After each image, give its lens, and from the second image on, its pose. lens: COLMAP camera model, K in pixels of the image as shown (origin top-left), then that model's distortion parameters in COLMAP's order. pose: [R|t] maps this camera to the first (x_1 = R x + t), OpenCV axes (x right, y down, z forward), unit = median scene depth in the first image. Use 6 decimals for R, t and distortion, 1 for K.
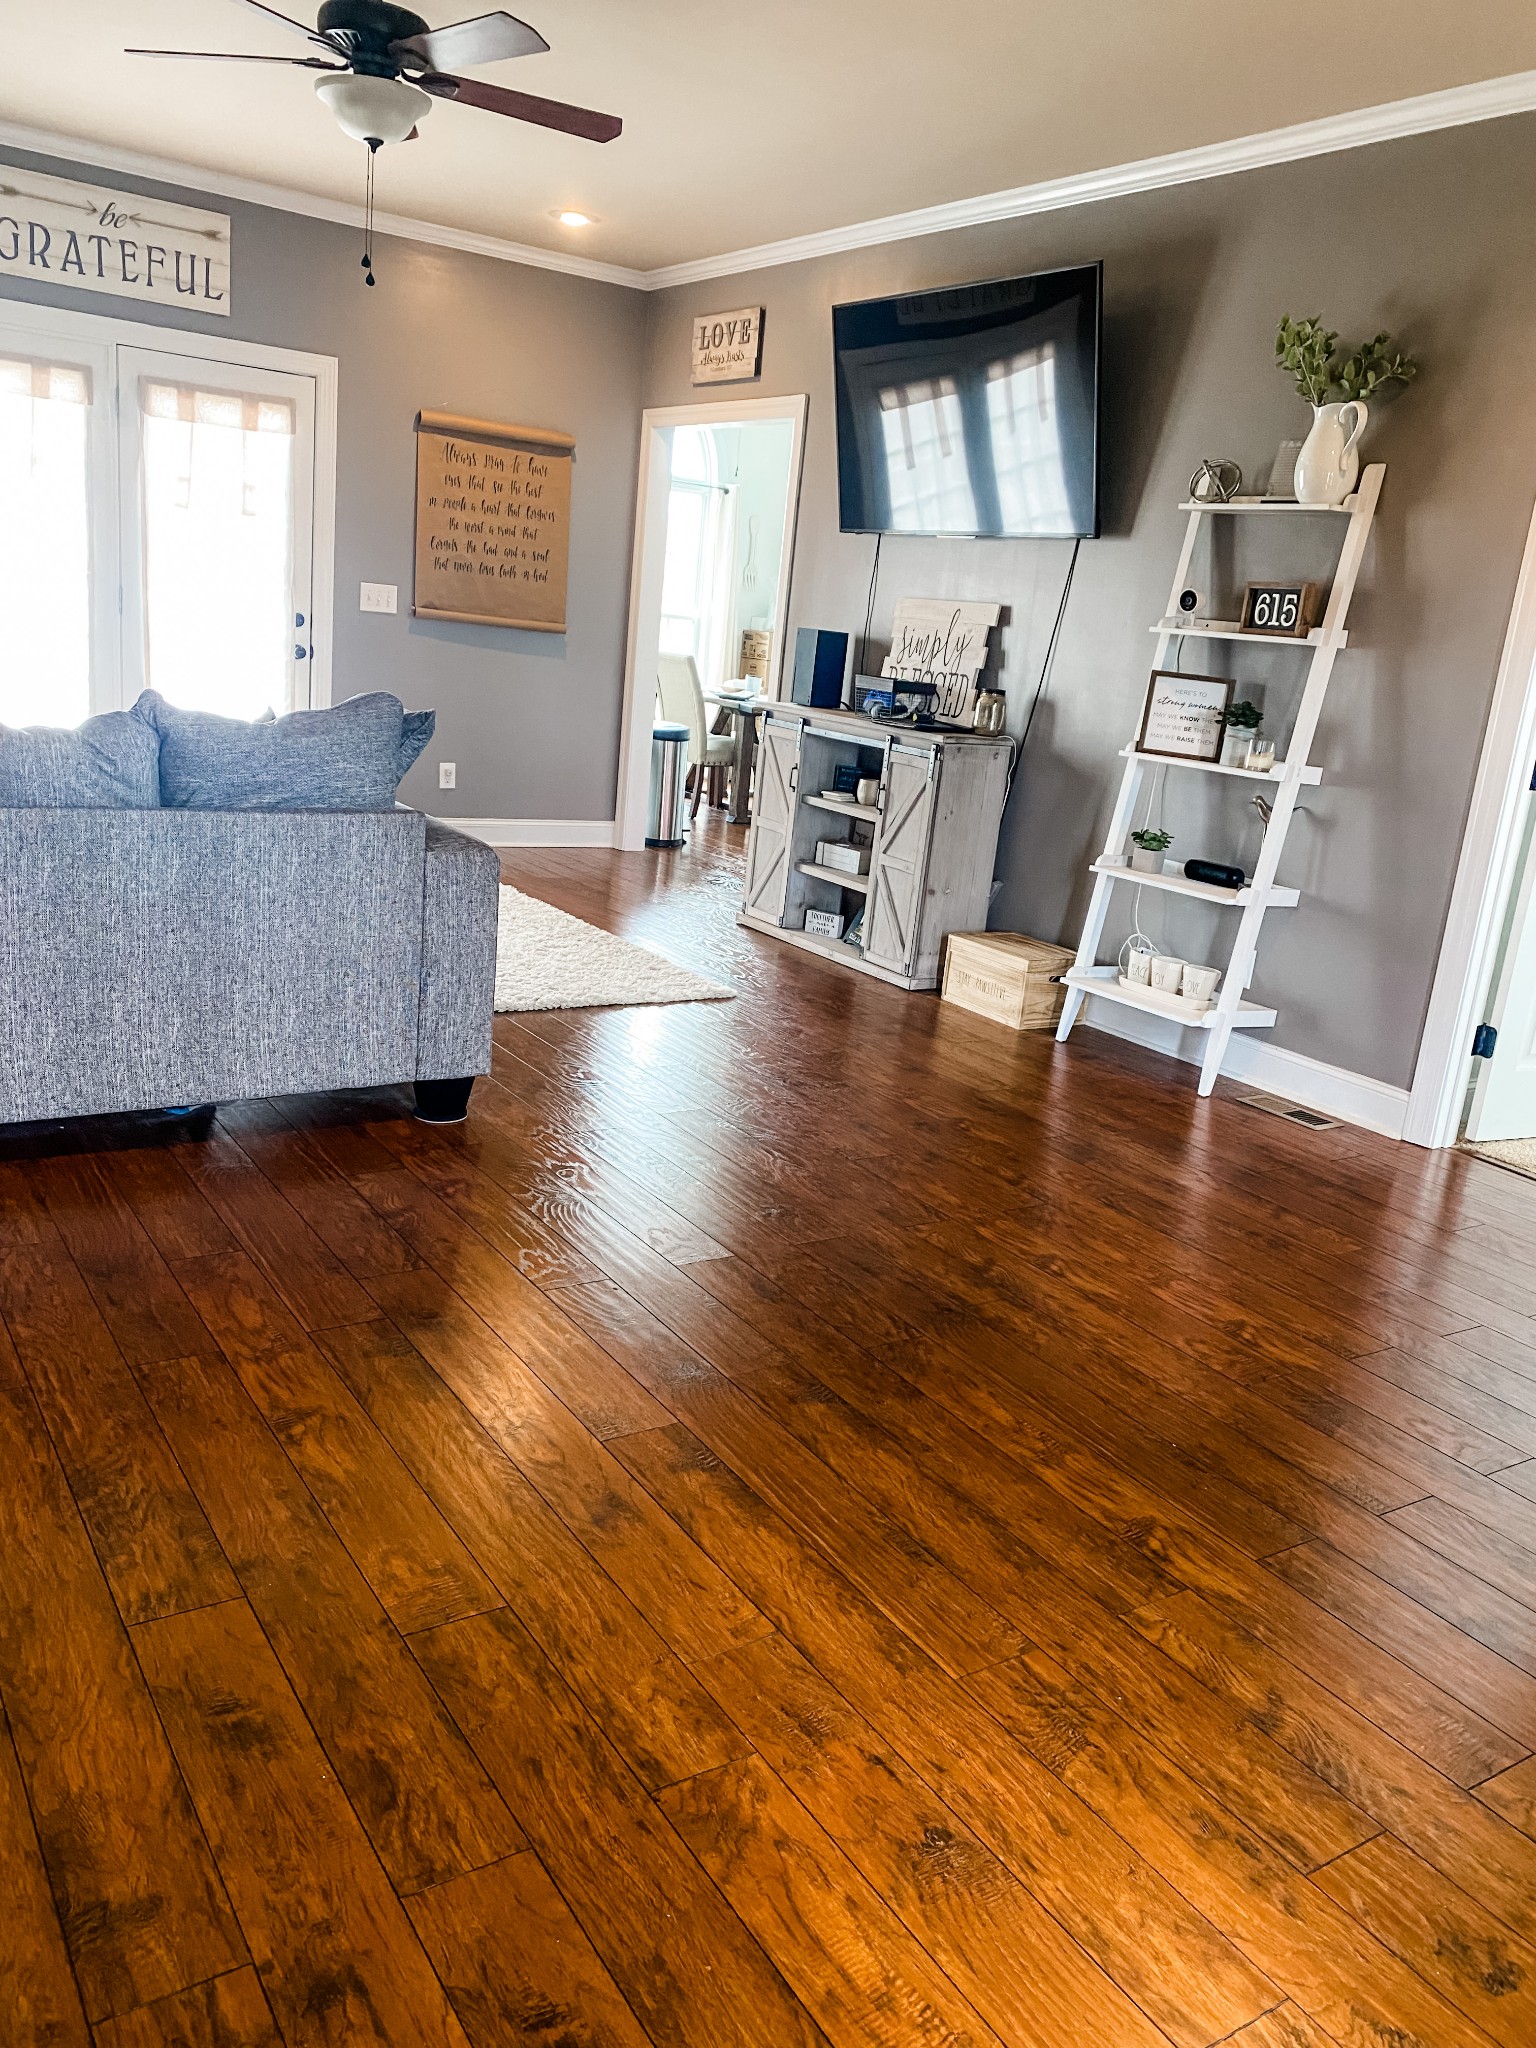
lens RADIAL K [[1575.9, 0, 789.6], [0, 1575.9, 1032.3], [0, 0, 1]] dist [0.039573, -0.028209]
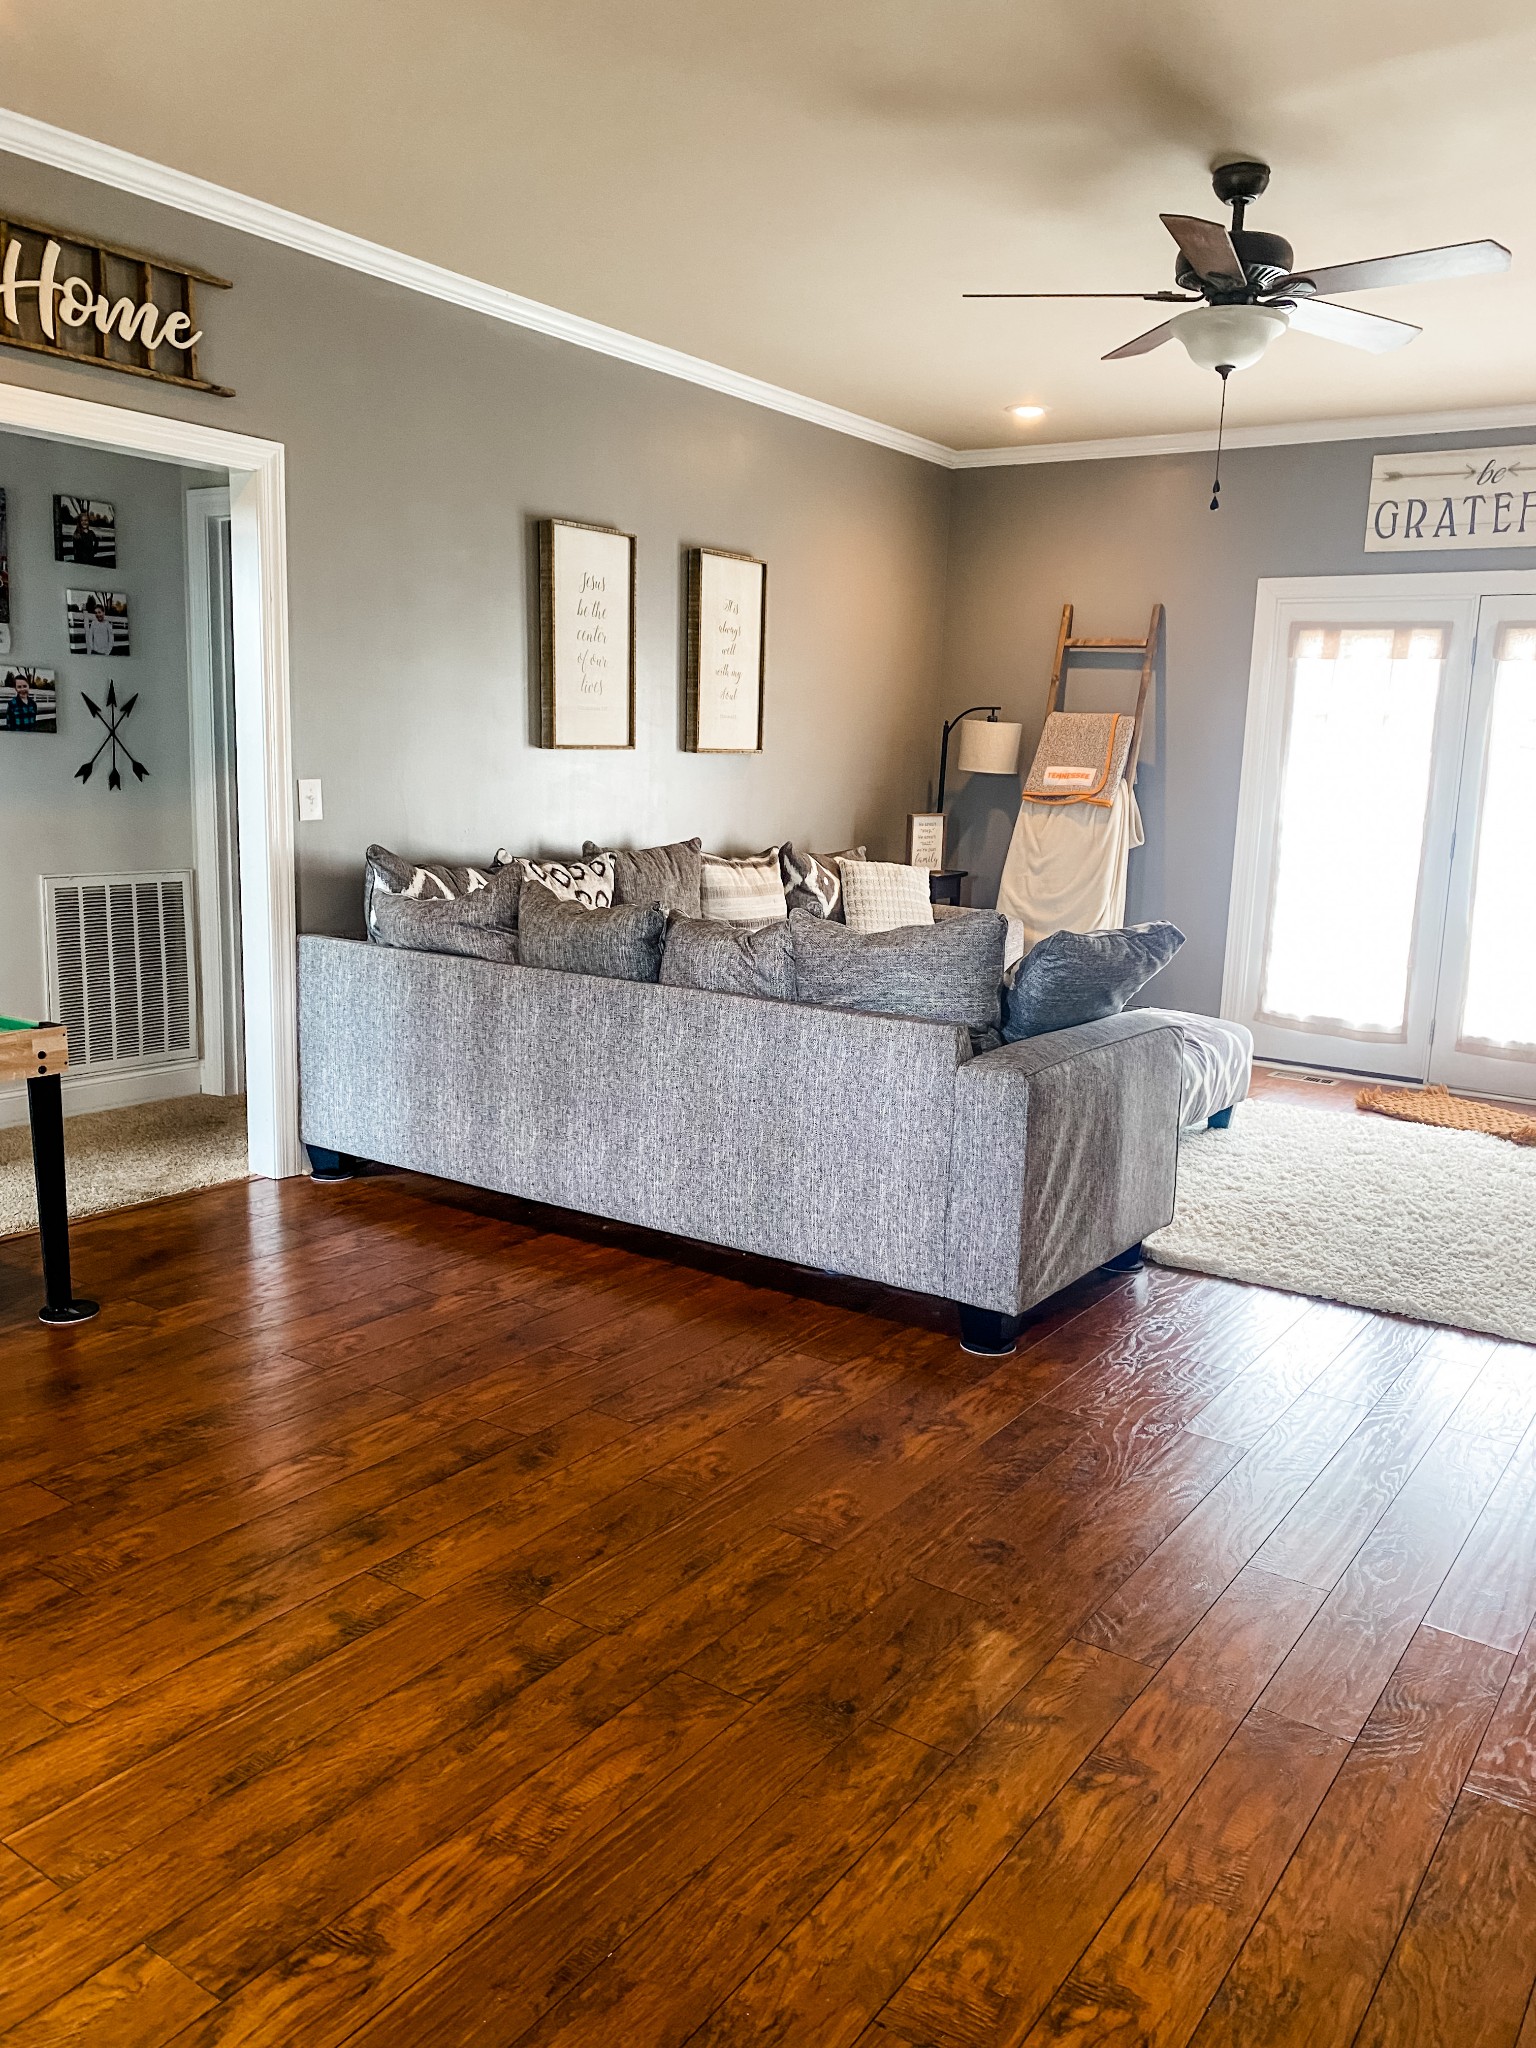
lens RADIAL K [[1575.9, 0, 787.1], [0, 1575.9, 1025.1], [0, 0, 1]] dist [0.039573, -0.028209]
pose [[0.371663, 0.079431, -0.924963, 0.647068], [-0.235185, 0.971888, -0.011040, -0.104273], [0.898084, 0.221641, 0.379896, 0.529057]]
